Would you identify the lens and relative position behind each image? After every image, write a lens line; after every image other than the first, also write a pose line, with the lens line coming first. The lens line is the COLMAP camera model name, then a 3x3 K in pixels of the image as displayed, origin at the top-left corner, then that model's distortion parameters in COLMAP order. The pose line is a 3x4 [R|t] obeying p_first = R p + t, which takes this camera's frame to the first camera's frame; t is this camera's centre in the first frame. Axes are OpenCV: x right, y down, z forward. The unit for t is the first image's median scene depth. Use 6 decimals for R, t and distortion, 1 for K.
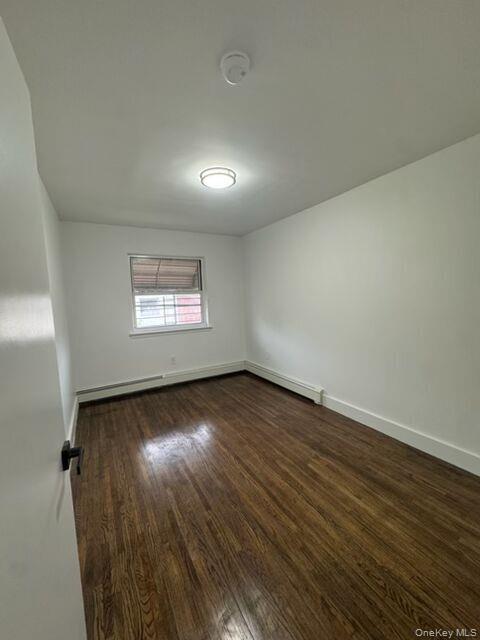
lens RADIAL K [[272.1, 0, 243.9], [0, 272.1, 324.4], [0, 0, 1]] dist [0.000451, 0.000940]
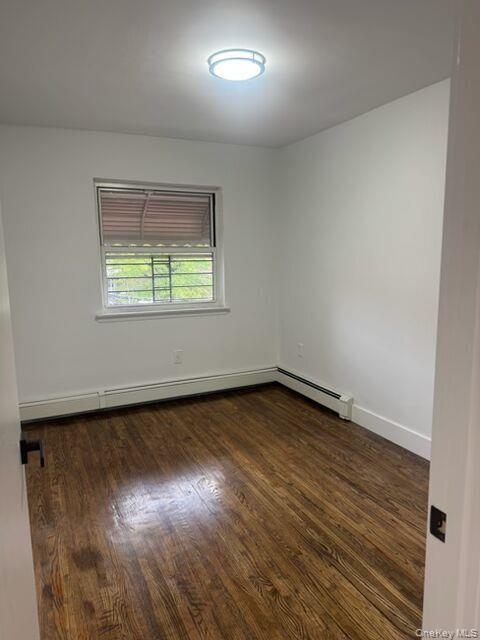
lens RADIAL K [[480.5, 0, 242.8], [0, 480.5, 316.4], [0, 0, 1]] dist [0.057591, -0.061611]
pose [[0.994056, 0.016278, -0.107648, 0.045414], [-0.013269, 0.999503, 0.028609, -0.003596], [0.108060, -0.027011, 0.993777, -0.098643]]
